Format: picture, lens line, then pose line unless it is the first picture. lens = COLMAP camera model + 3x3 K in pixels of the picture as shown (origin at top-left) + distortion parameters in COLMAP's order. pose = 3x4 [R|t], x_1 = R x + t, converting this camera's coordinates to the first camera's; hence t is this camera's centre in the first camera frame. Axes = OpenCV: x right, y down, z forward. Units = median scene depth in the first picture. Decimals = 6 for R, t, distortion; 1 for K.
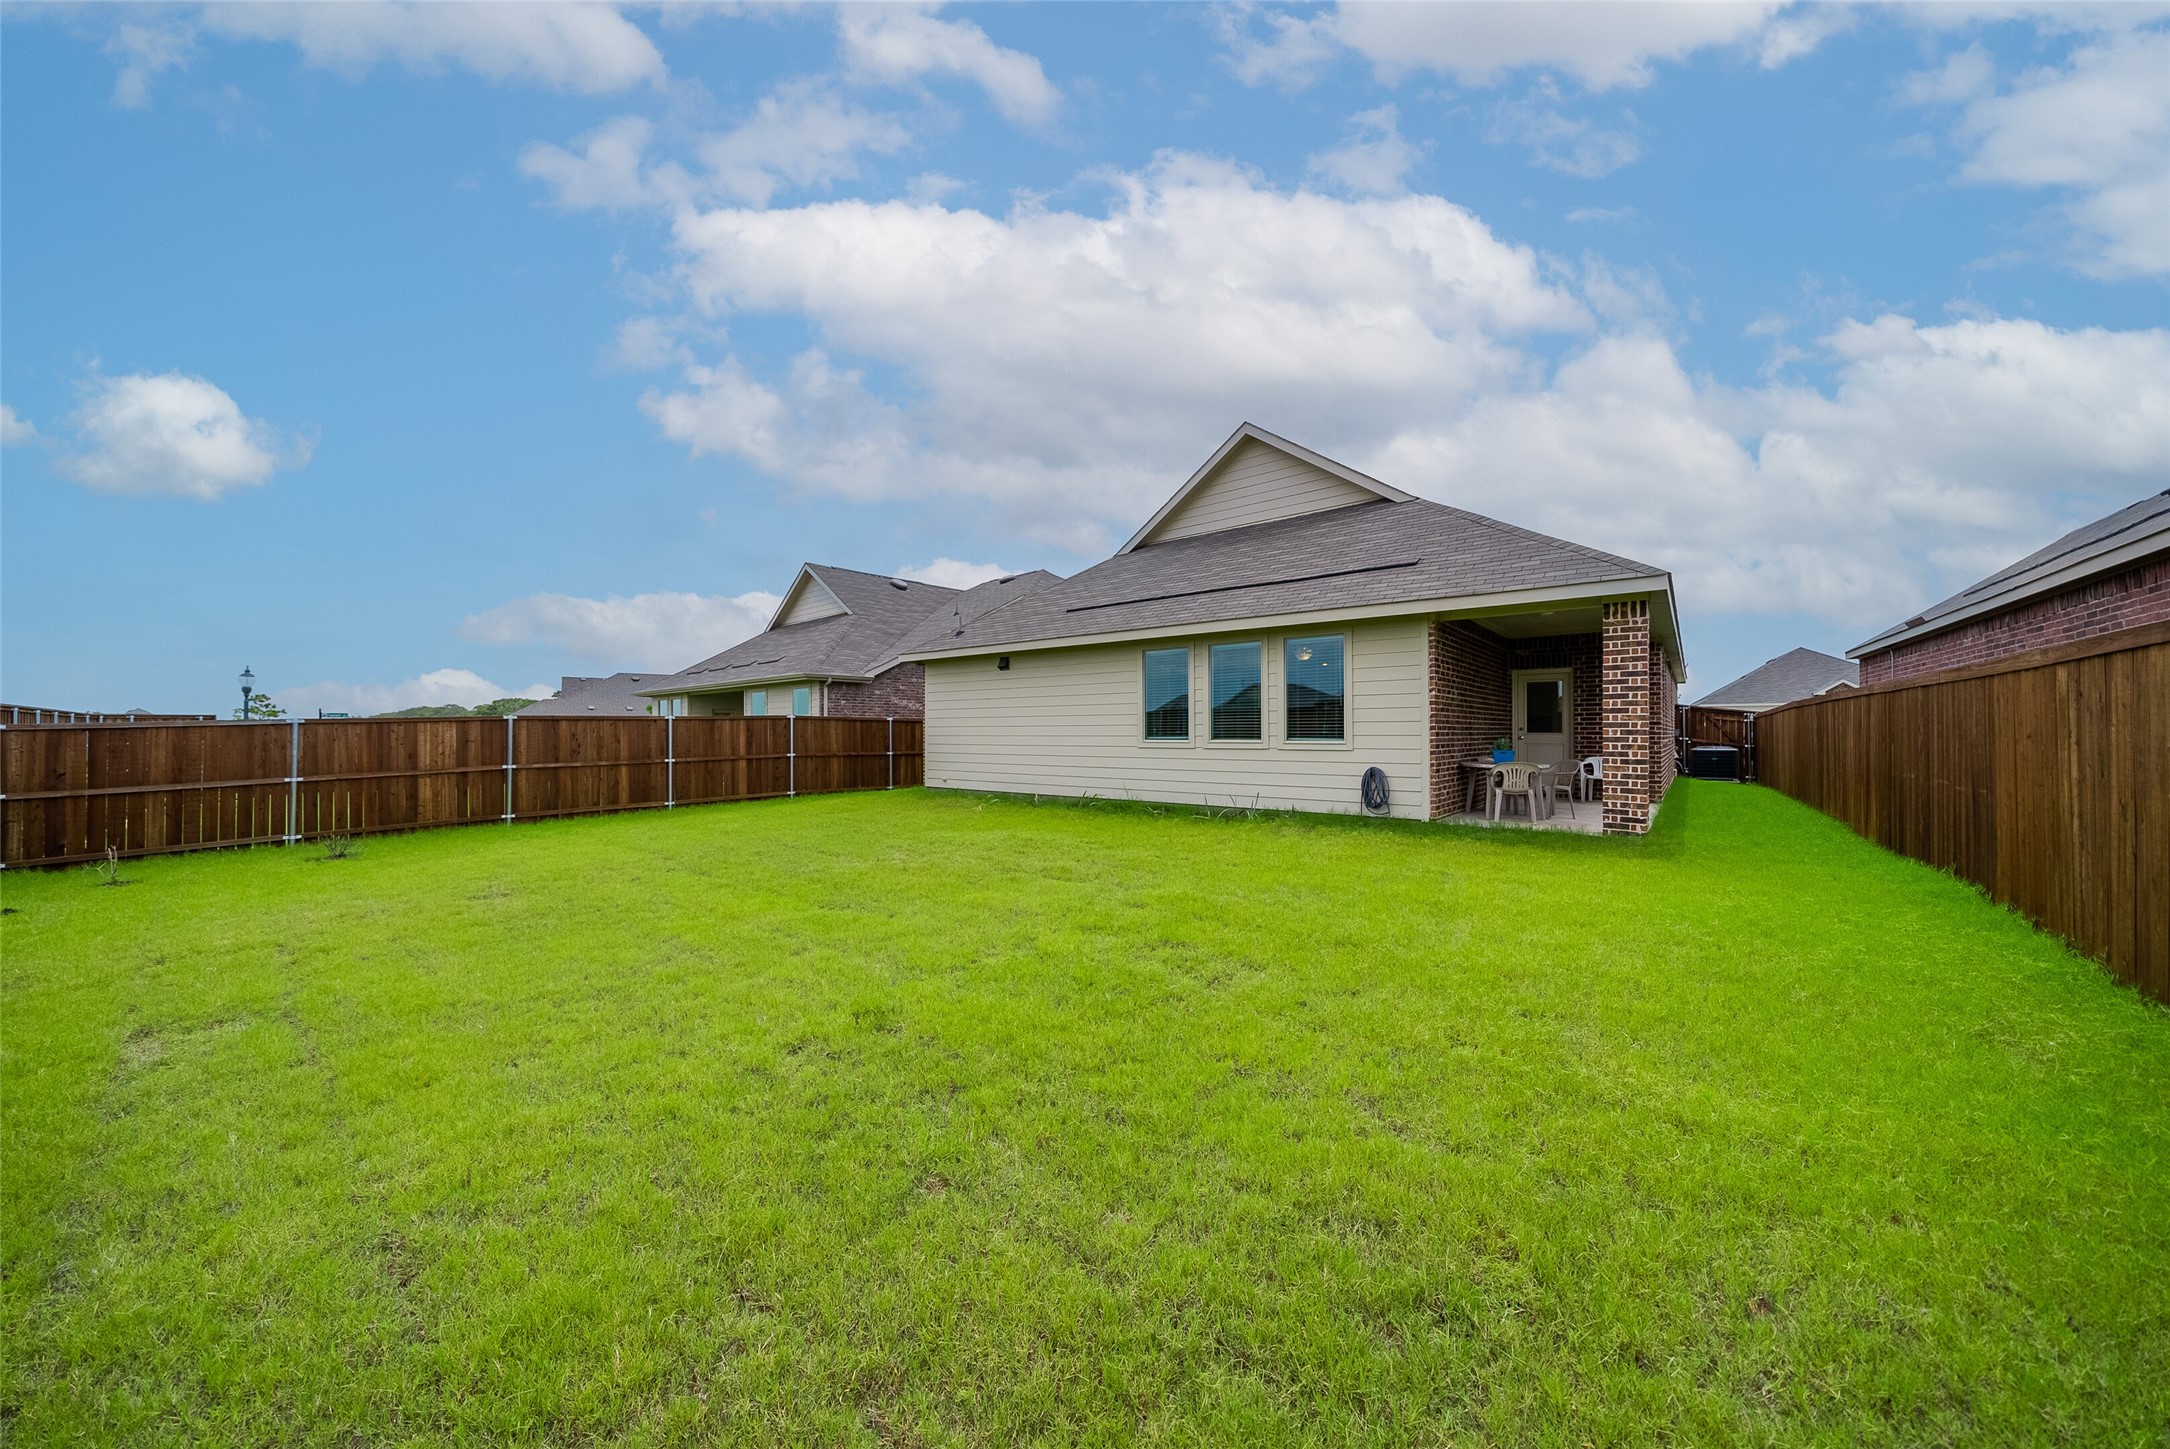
lens RADIAL K [[734.5, 0, 1085.1], [0, 734.5, 732.2], [0, 0, 1]] dist [-0.001970, 0.000004]
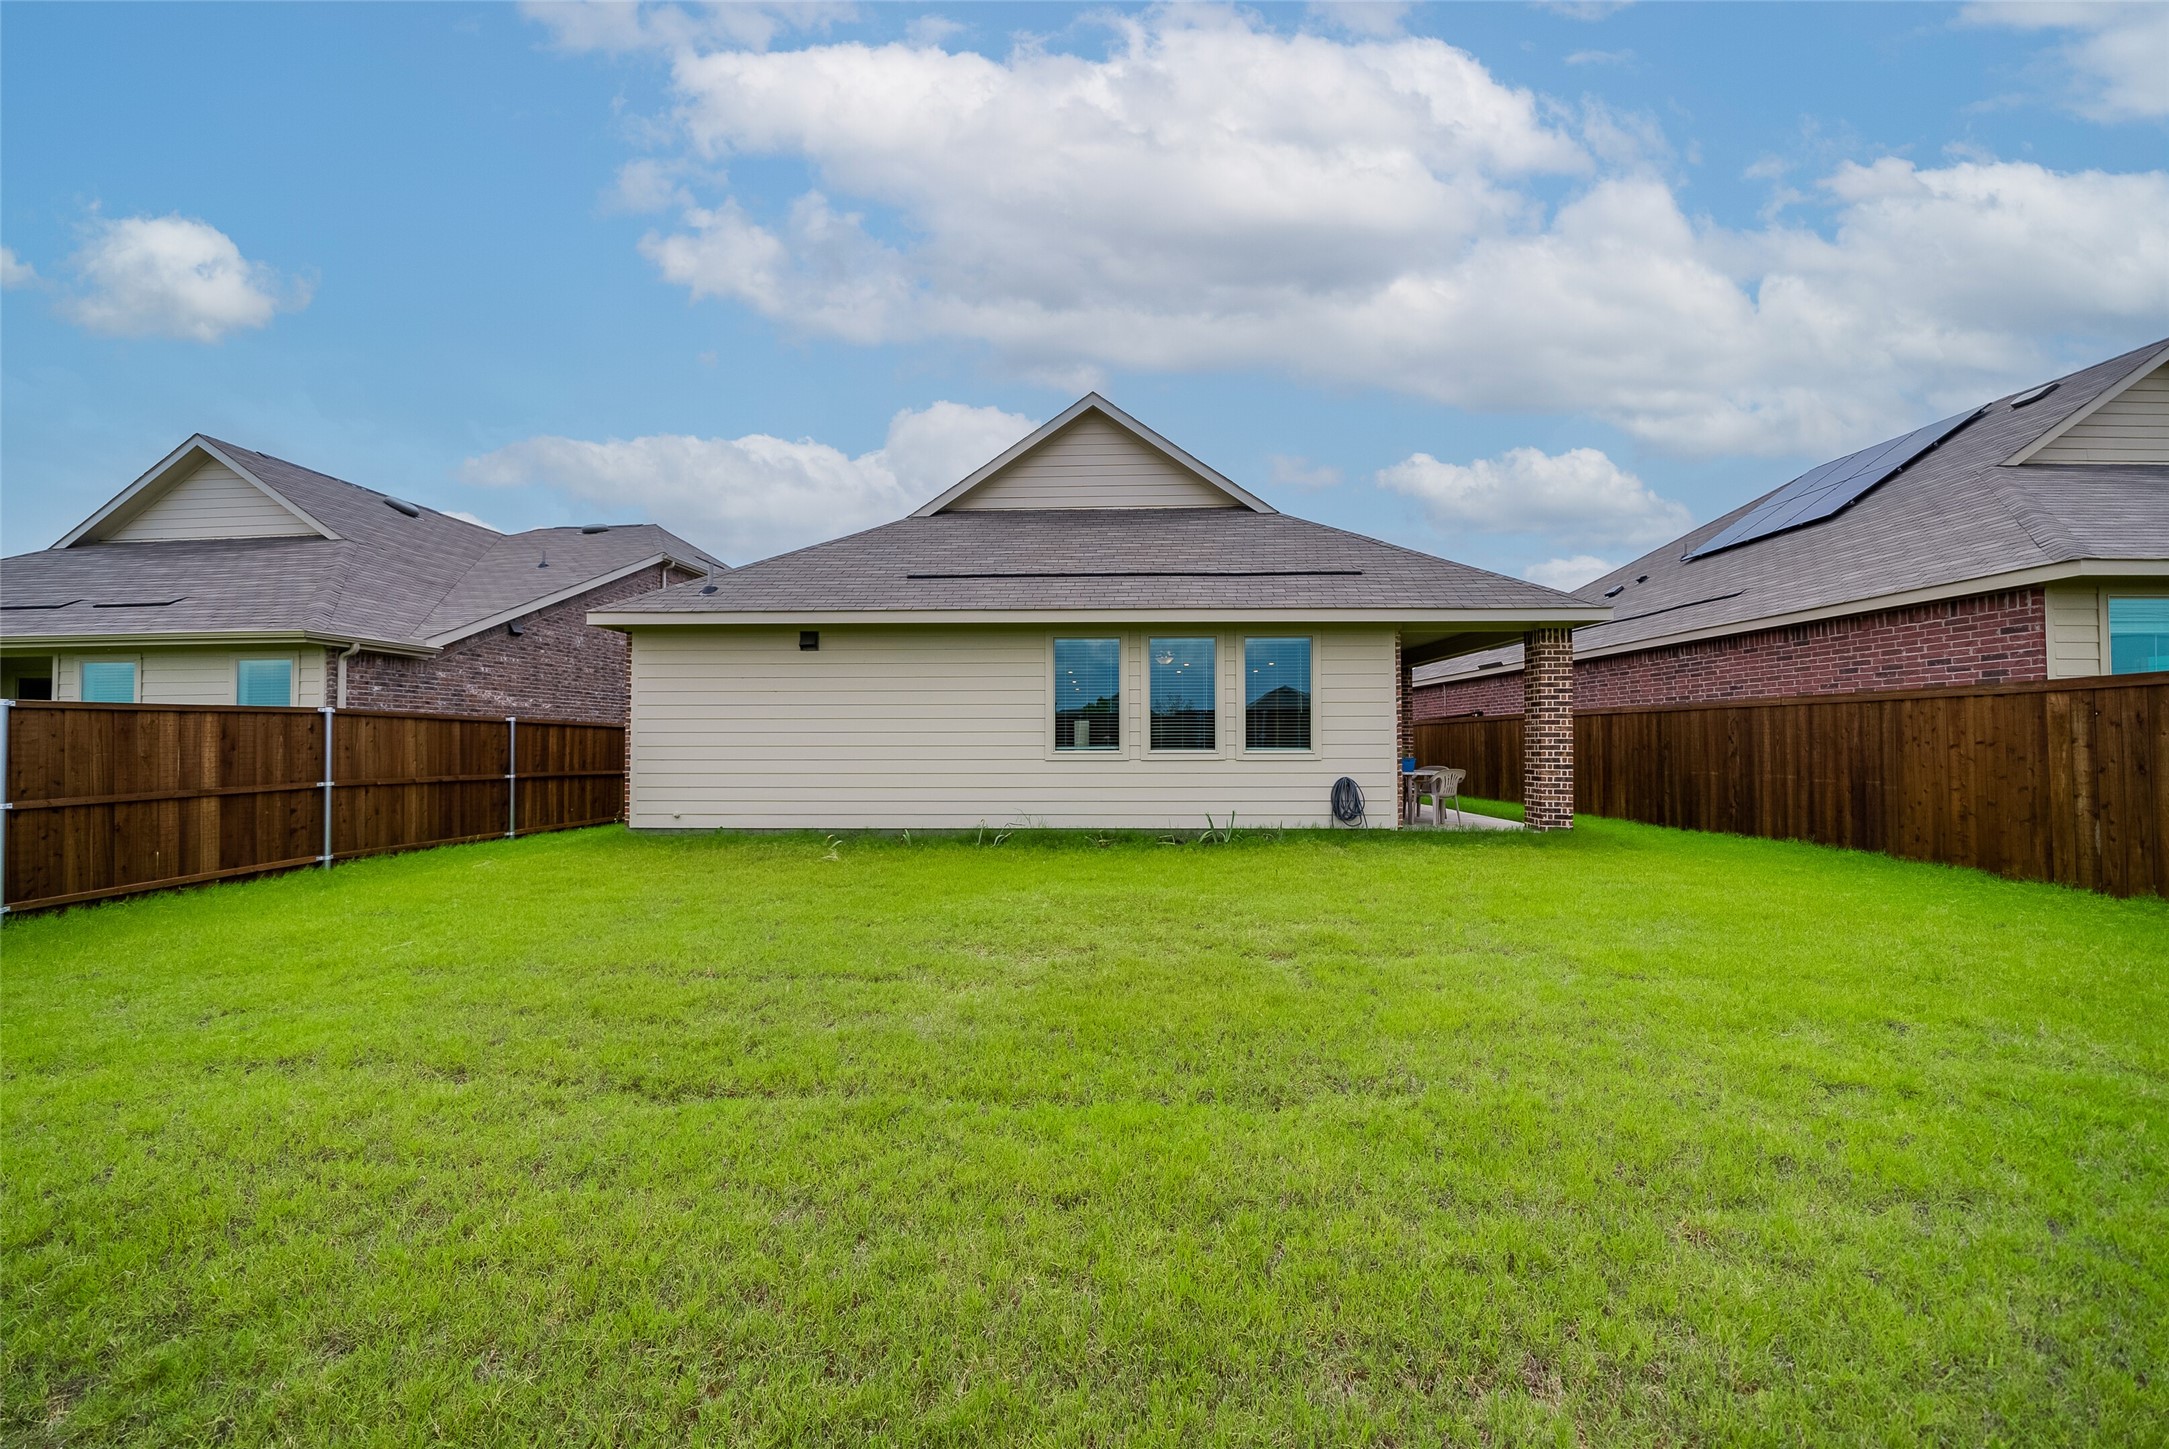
lens RADIAL K [[734.2, 0, 1097.0], [0, 734.2, 731.2], [0, 0, 1]] dist [-0.001970, 0.000004]
pose [[0.801056, 0.009363, 0.598516, -0.354573], [-0.000564, 0.999889, -0.014887, 0.001460], [-0.598589, 0.011588, 0.800973, 0.338527]]
